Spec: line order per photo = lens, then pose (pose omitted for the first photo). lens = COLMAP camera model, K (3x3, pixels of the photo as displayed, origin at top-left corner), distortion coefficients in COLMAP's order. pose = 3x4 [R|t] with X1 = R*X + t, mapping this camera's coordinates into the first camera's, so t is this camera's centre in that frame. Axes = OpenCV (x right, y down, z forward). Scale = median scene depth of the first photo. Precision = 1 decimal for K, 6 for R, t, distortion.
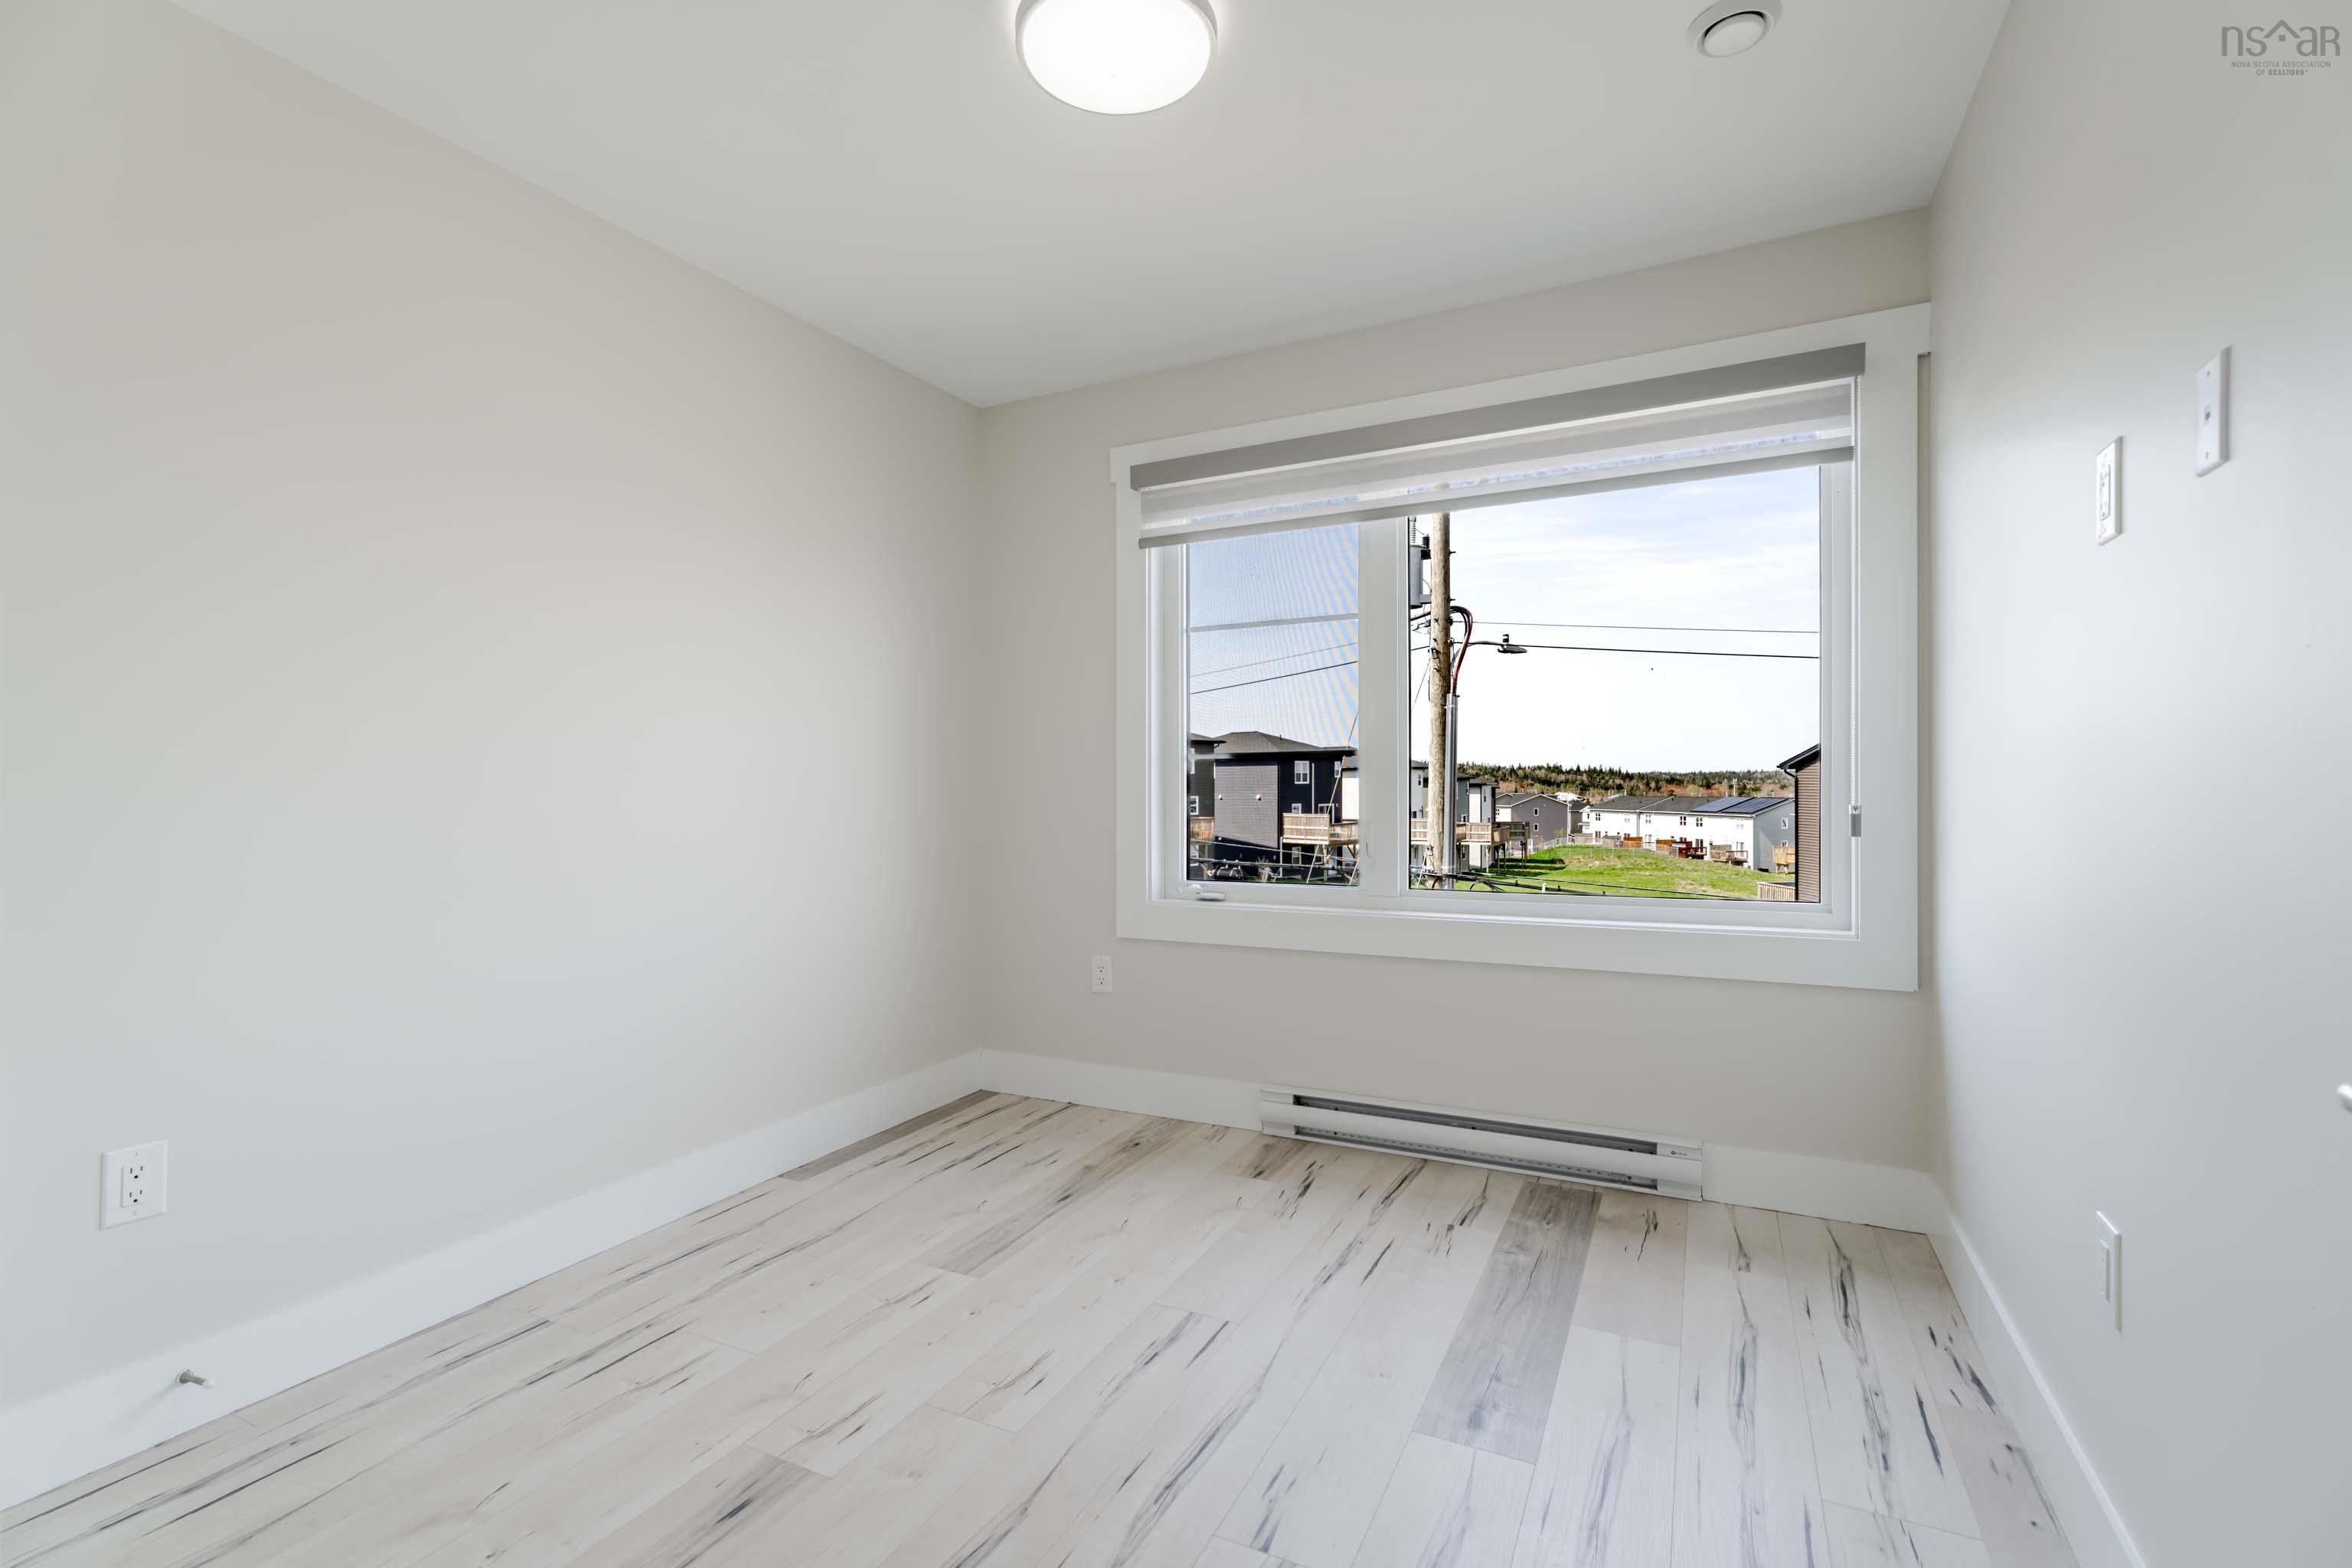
lens RADIAL K [[1042.9, 0, 1165.9], [0, 1042.9, 777.7], [0, 0, 1]] dist [-0.003836, 0.000391]
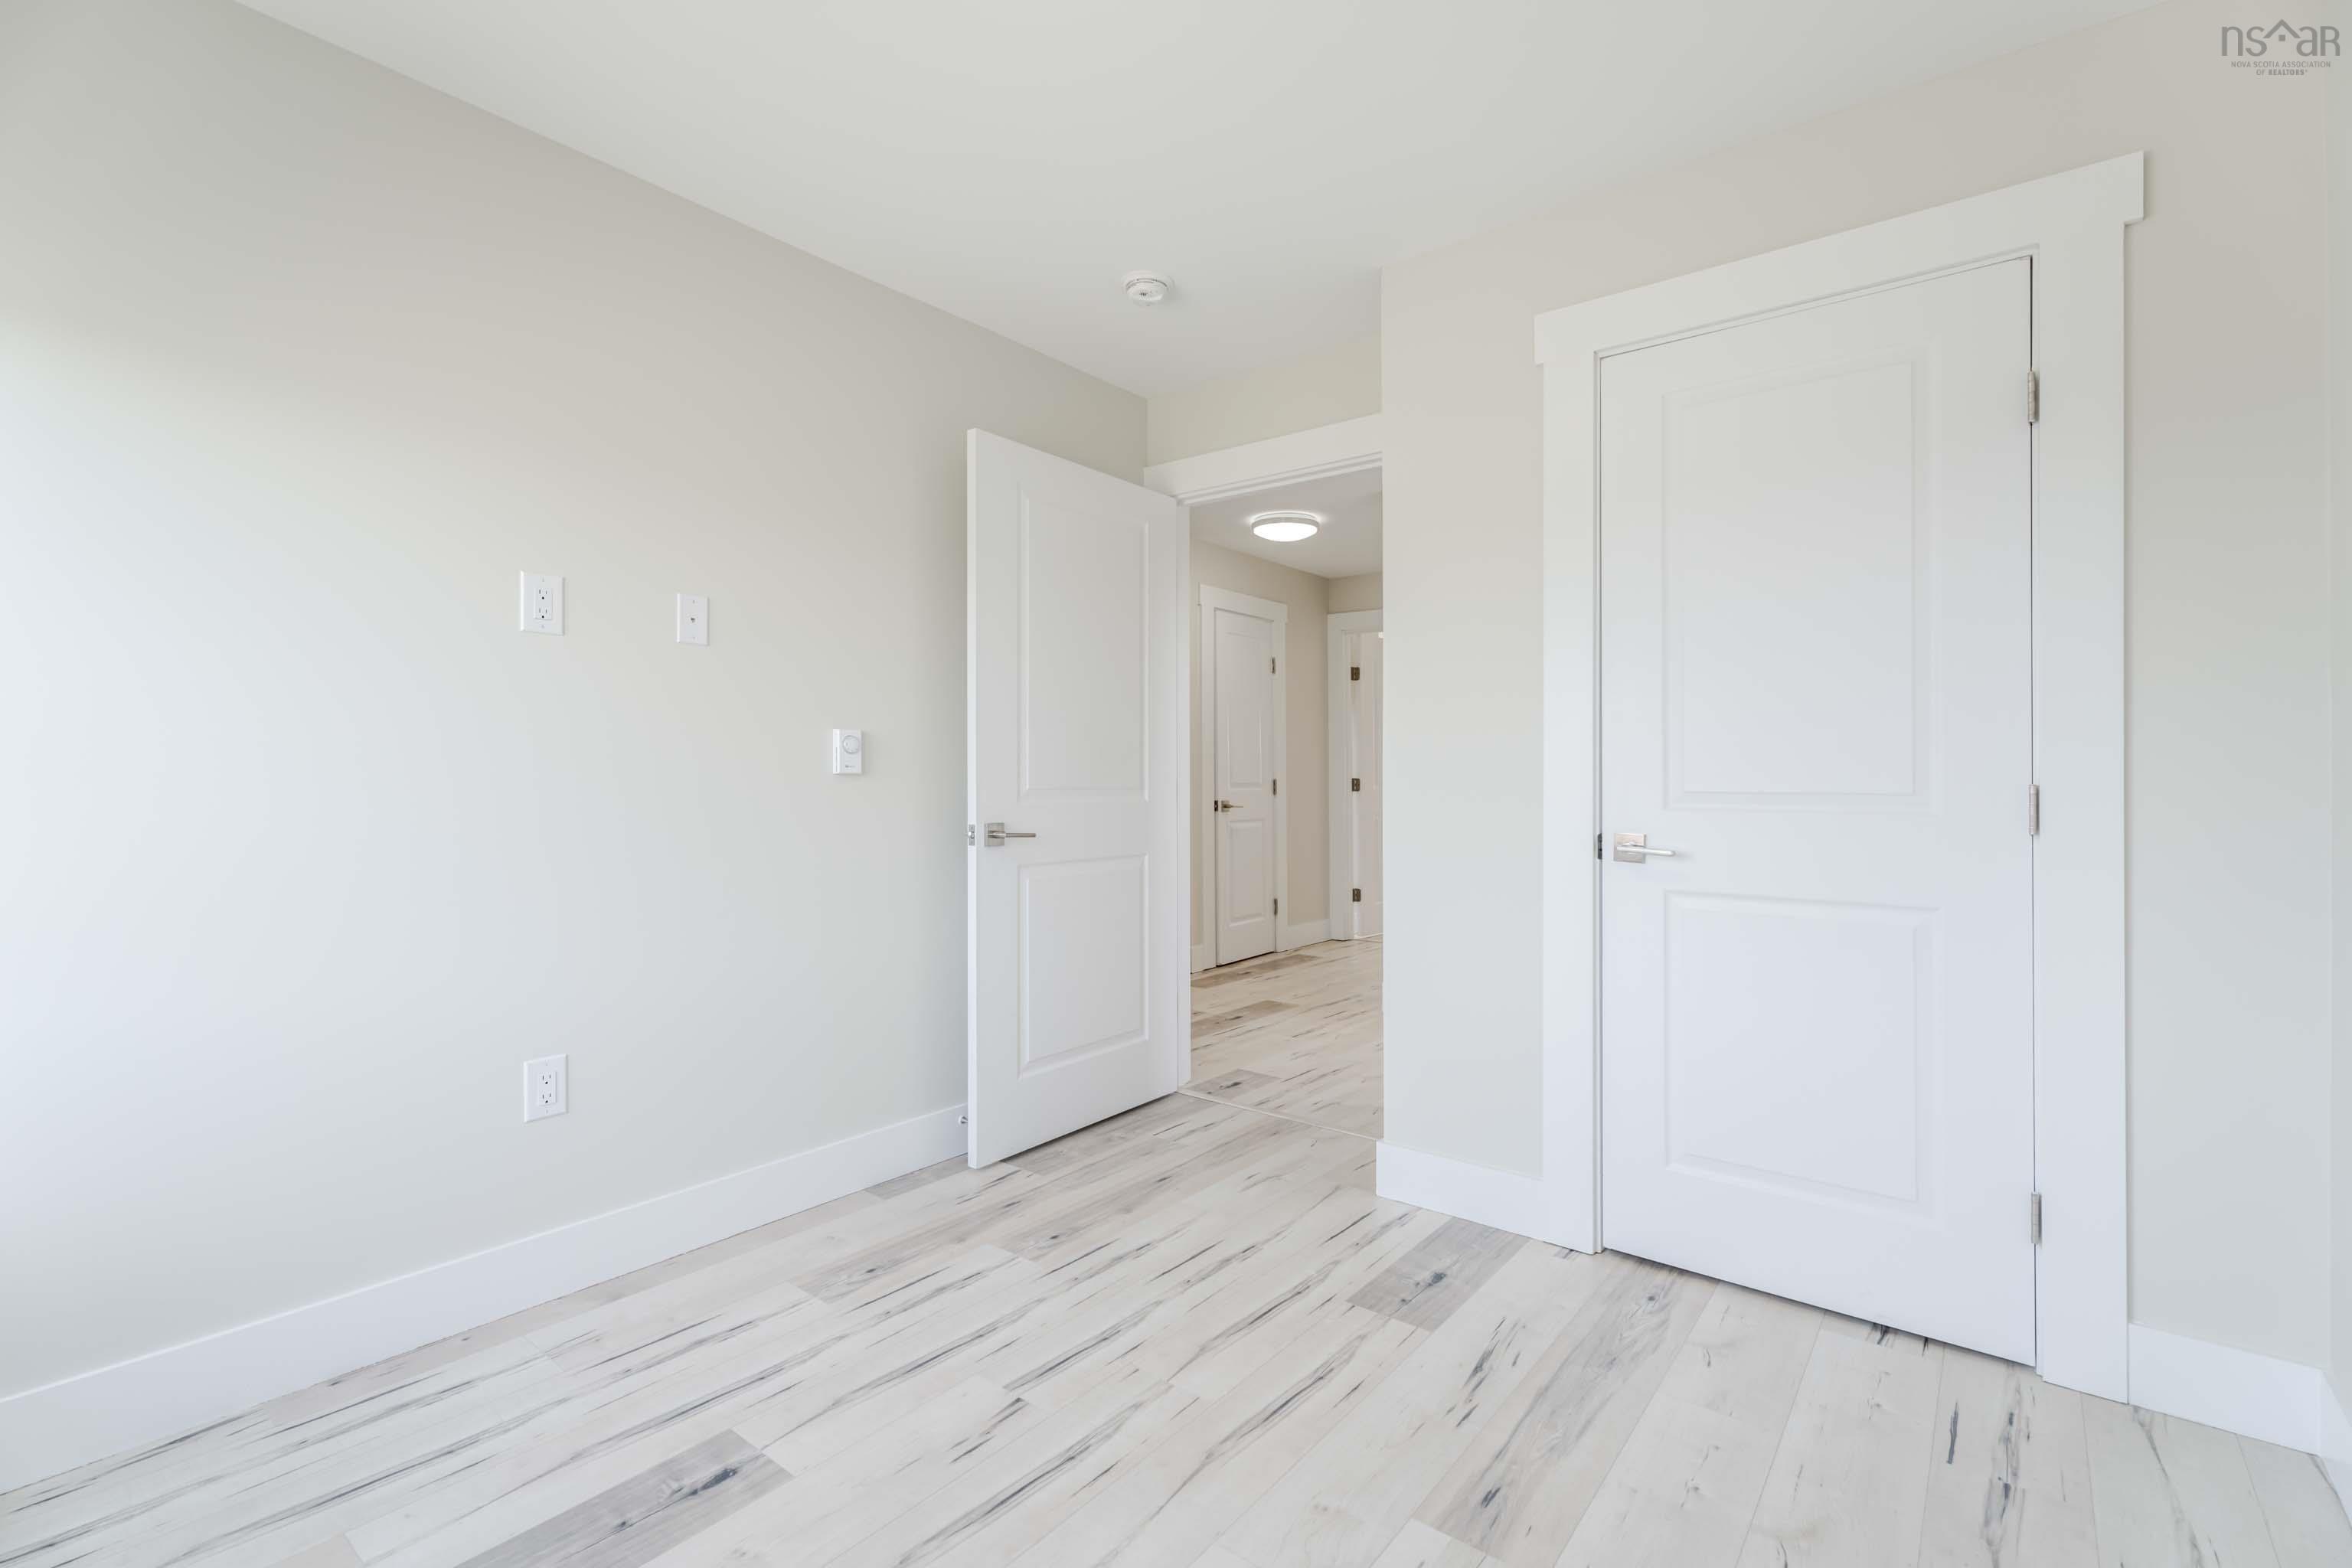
lens RADIAL K [[1042.9, 0, 1182.6], [0, 1042.9, 781.1], [0, 0, 1]] dist [-0.003836, 0.000391]
pose [[-0.981224, 0.008187, 0.192700, -0.193030], [0.008381, 0.999965, 0.000191, 0.003860], [-0.192692, 0.001803, -0.981258, 1.232329]]
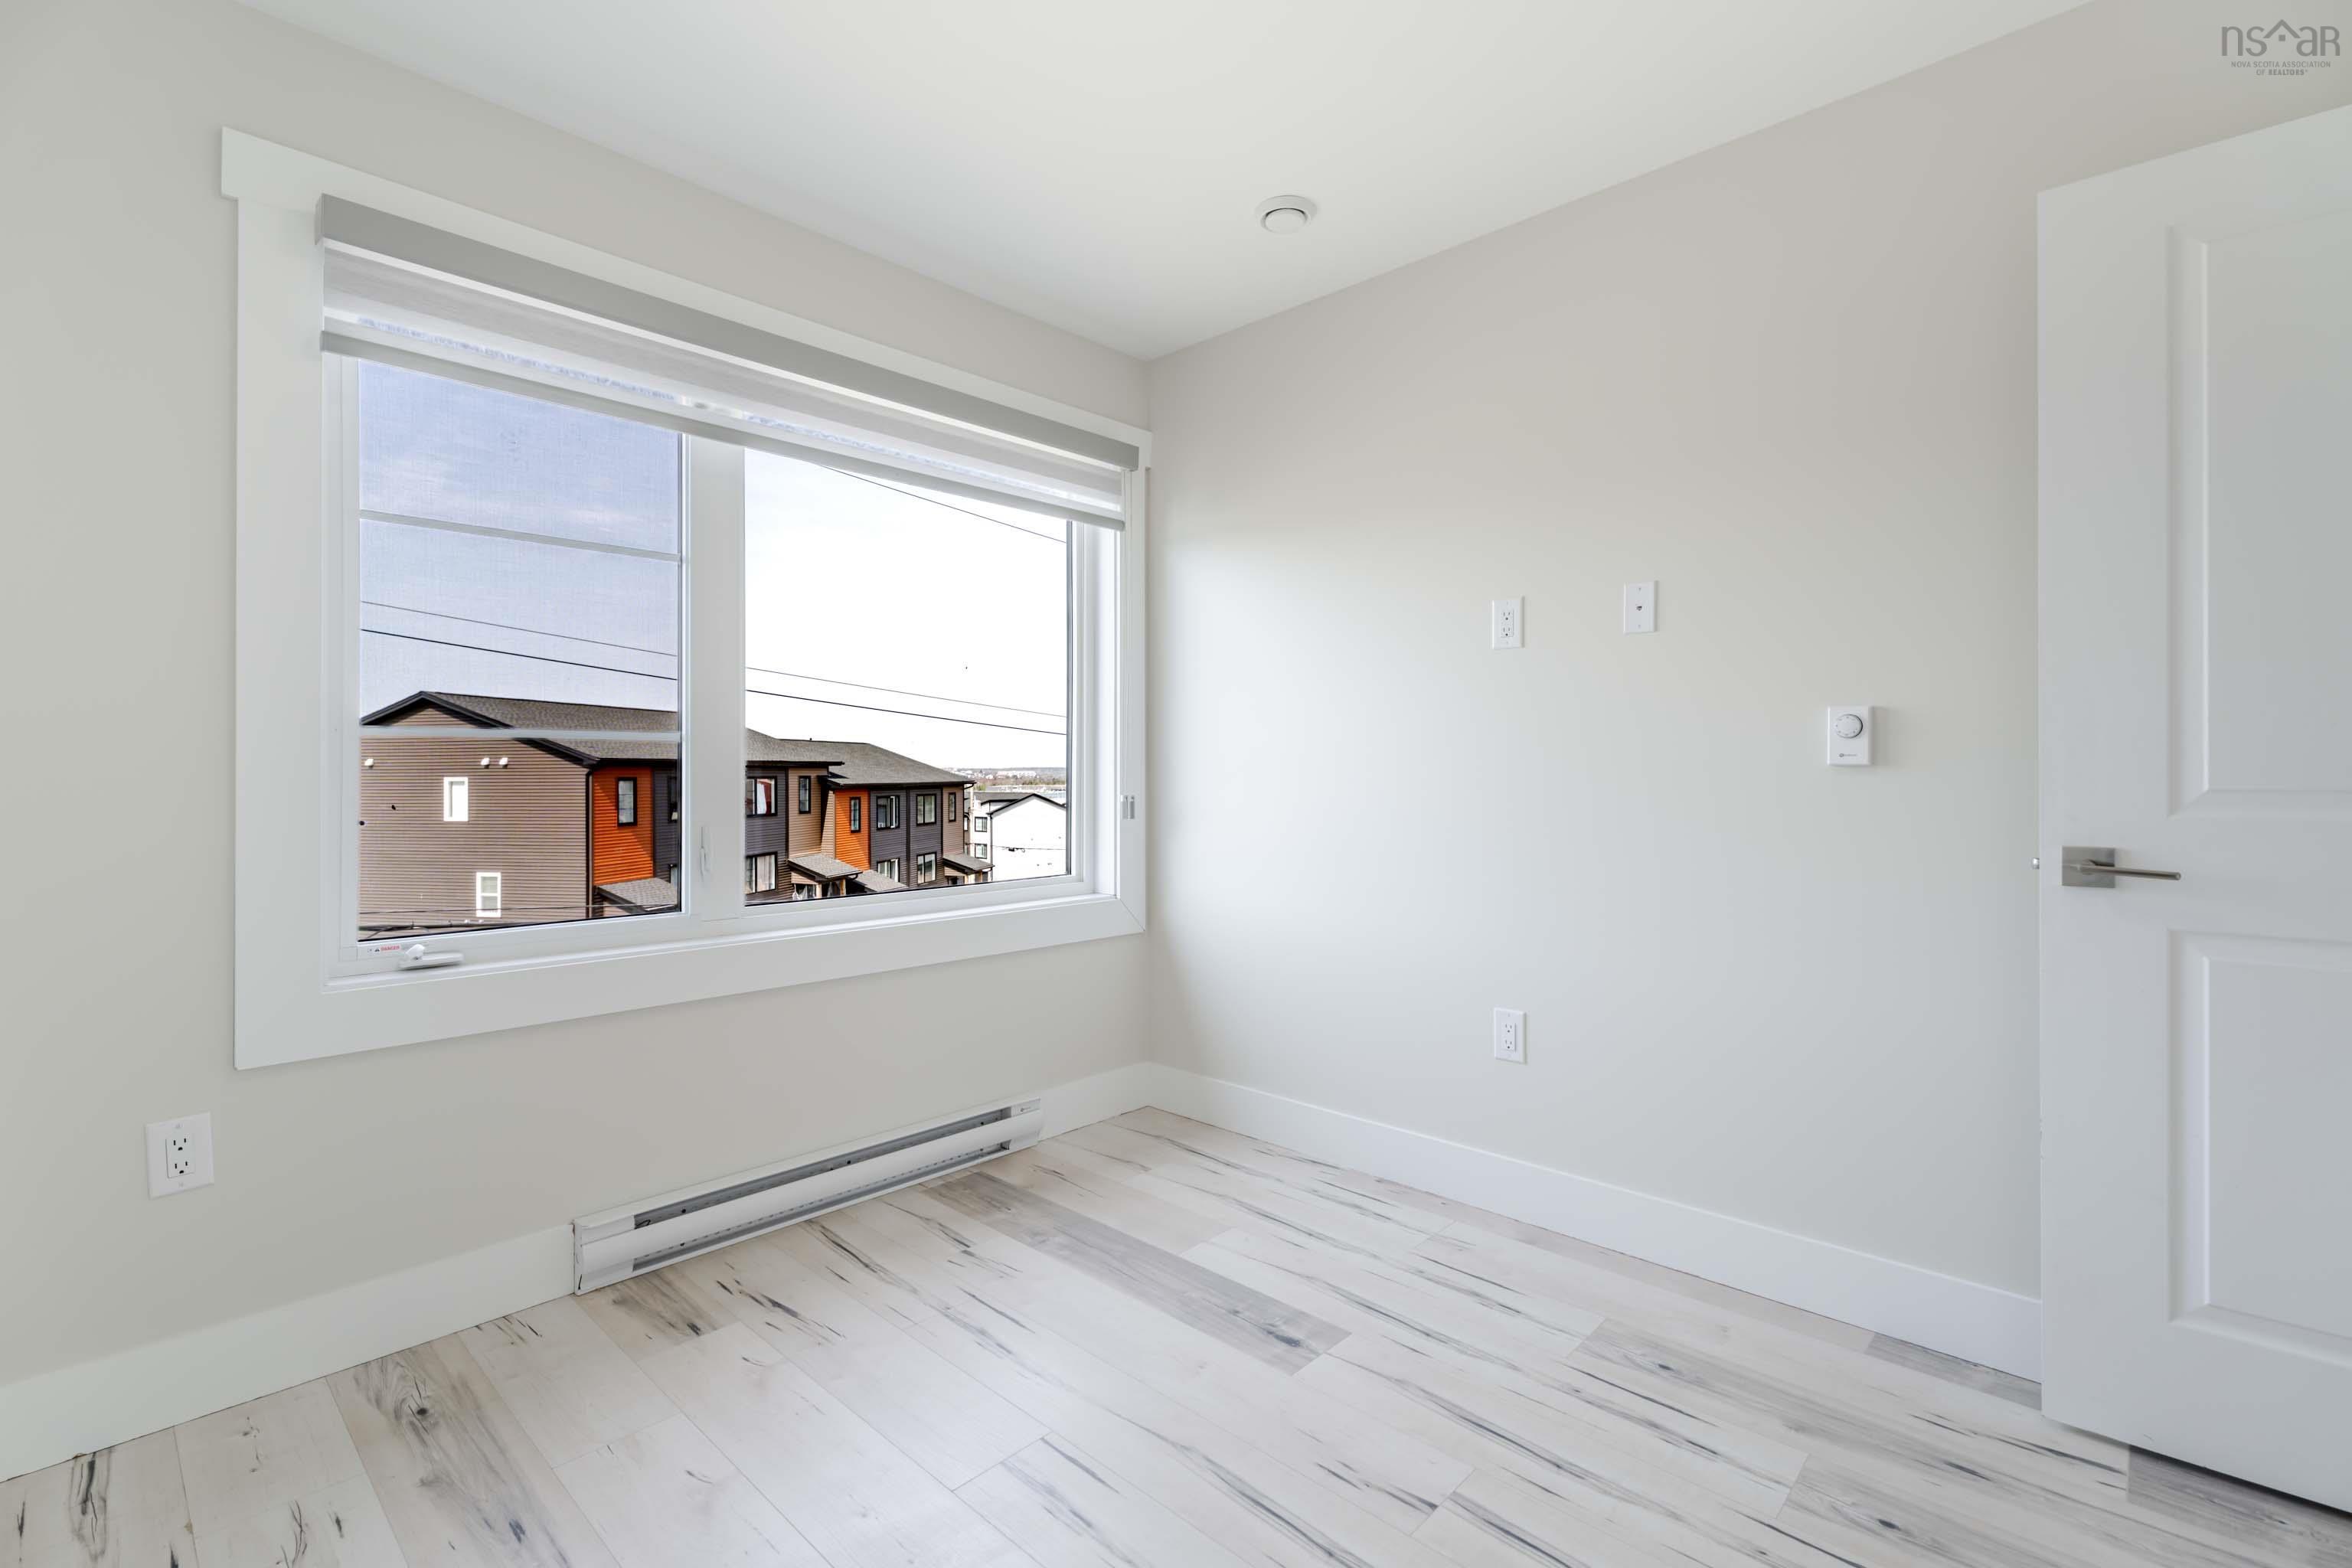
lens RADIAL K [[1042.9, 0, 1185.4], [0, 1042.9, 776.9], [0, 0, 1]] dist [-0.003836, 0.000391]
pose [[0.275463, 0.006833, 0.961287, -0.556217], [-0.004290, 0.999974, -0.005878, 0.009471], [-0.961302, -0.002505, 0.275485, 0.539951]]
